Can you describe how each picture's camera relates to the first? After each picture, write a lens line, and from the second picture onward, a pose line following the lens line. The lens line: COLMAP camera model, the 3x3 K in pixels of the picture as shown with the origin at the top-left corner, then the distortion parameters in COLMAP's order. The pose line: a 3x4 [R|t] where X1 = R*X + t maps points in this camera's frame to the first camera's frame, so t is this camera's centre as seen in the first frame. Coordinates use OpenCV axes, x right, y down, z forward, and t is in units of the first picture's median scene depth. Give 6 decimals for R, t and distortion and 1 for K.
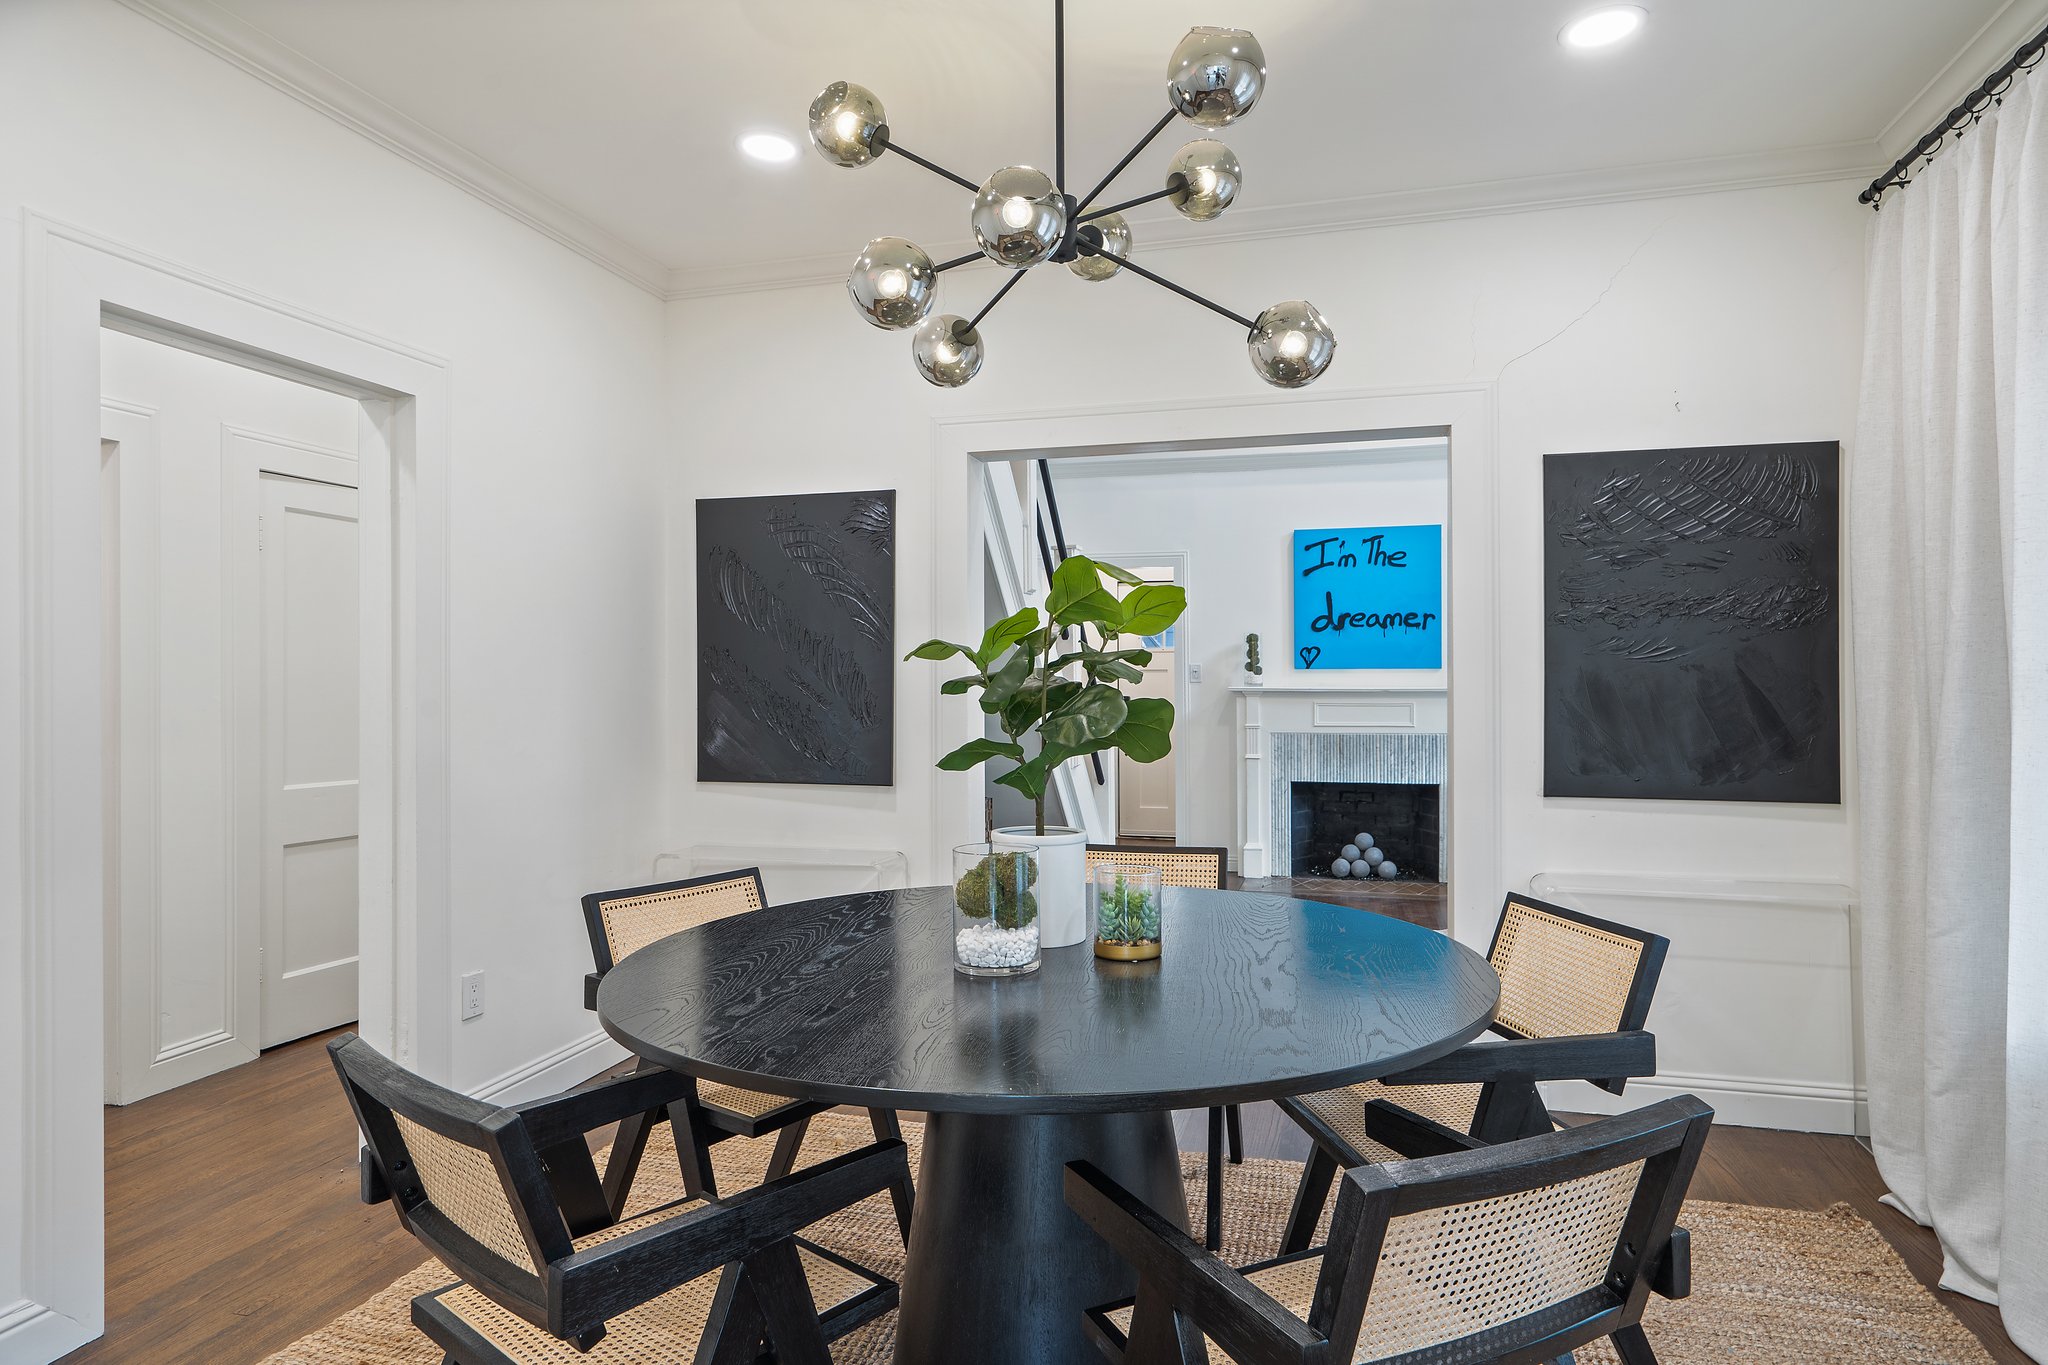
lens RADIAL K [[1156.1, 0, 1024.8], [0, 1156.1, 682.6], [0, 0, 1]] dist [0.001264, 0.000201]
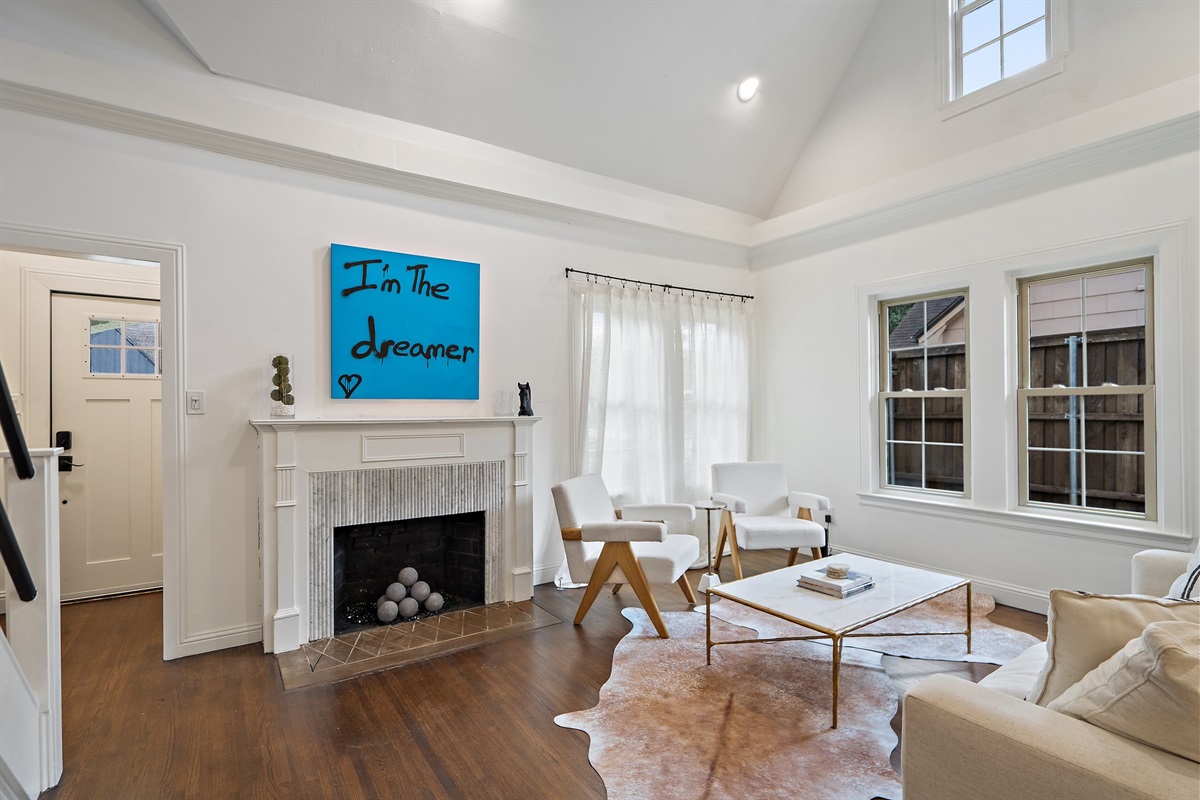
lens RADIAL K [[561.7, 0, 591.5], [0, 561.7, 404.7], [0, 0, 1]] dist [-0.005185, 0.002194]
pose [[0.650831, 0.003931, 0.759212, 0.035312], [0.007389, 0.999906, -0.011512, -0.000592], [-0.759187, 0.013102, 0.650741, 0.578990]]
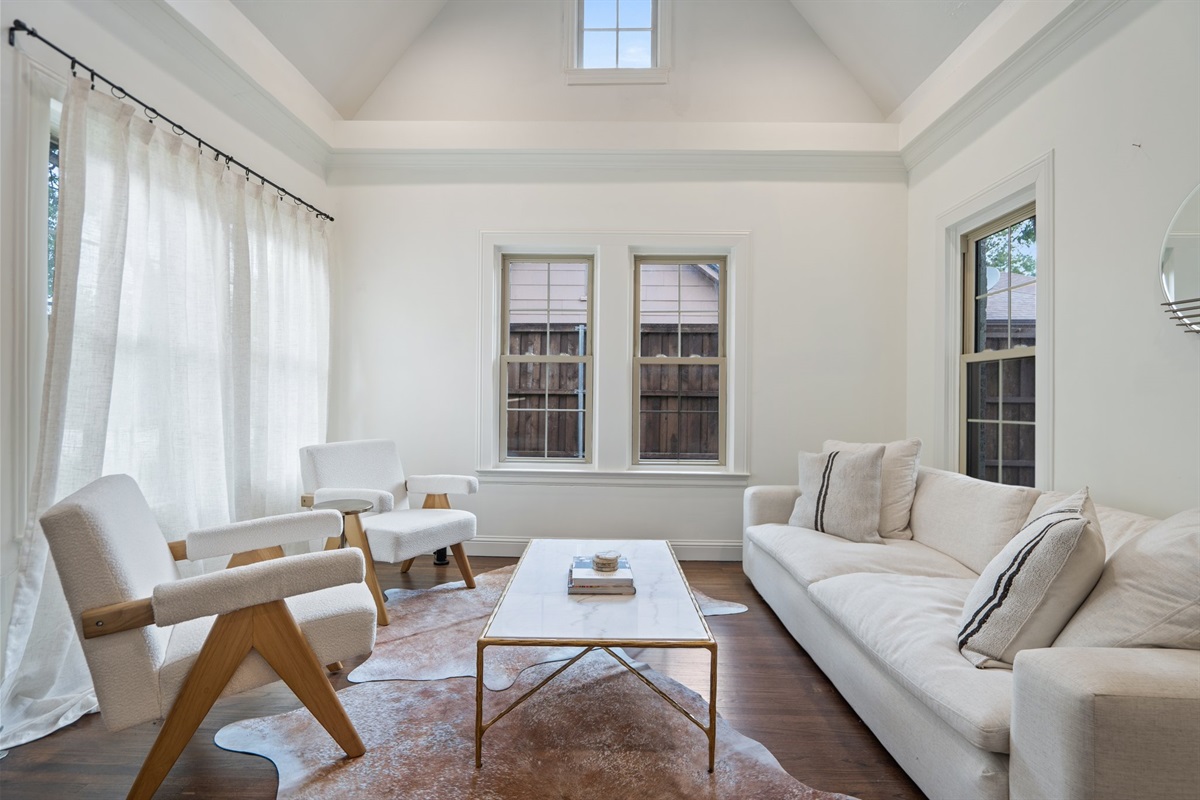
lens RADIAL K [[561.7, 0, 599.5], [0, 561.7, 395.1], [0, 0, 1]] dist [-0.005185, 0.002194]
pose [[-0.252259, 0.004299, 0.967650, 0.142932], [-0.006733, 0.999958, -0.006198, 0.022262], [-0.967636, -0.008078, -0.252220, 0.777782]]
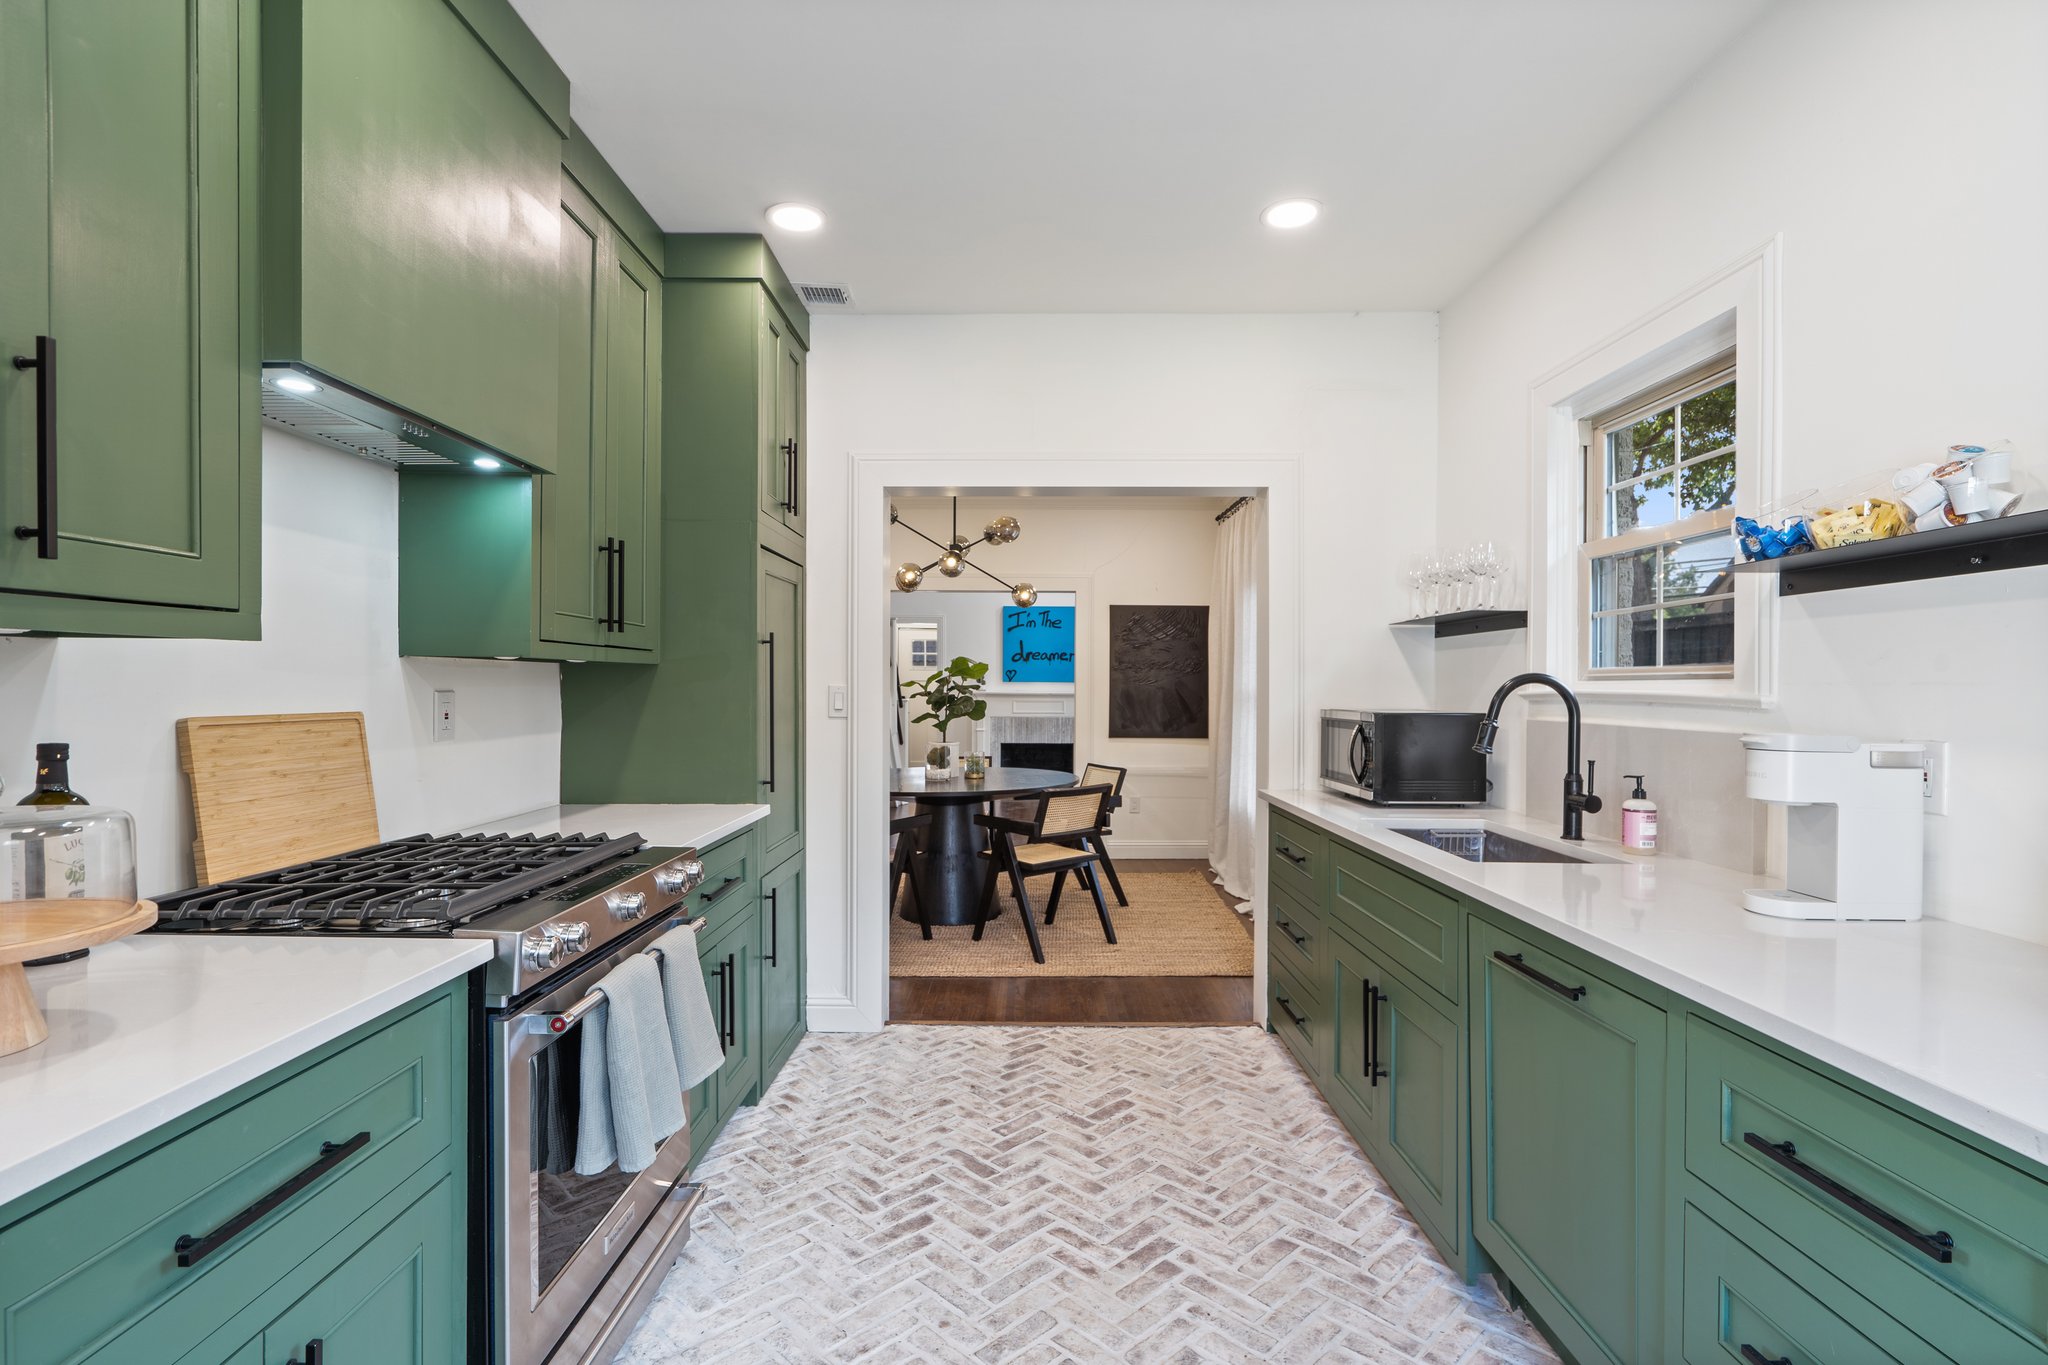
lens RADIAL K [[958.1, 0, 1014.7], [0, 958.1, 689.6], [0, 0, 1]] dist [-0.001564, 0.000346]
pose [[0.964885, 0.006294, 0.262598, -0.151775], [-0.008437, 0.999940, 0.007031, -0.010488], [-0.262538, -0.009000, 0.964880, -0.485612]]
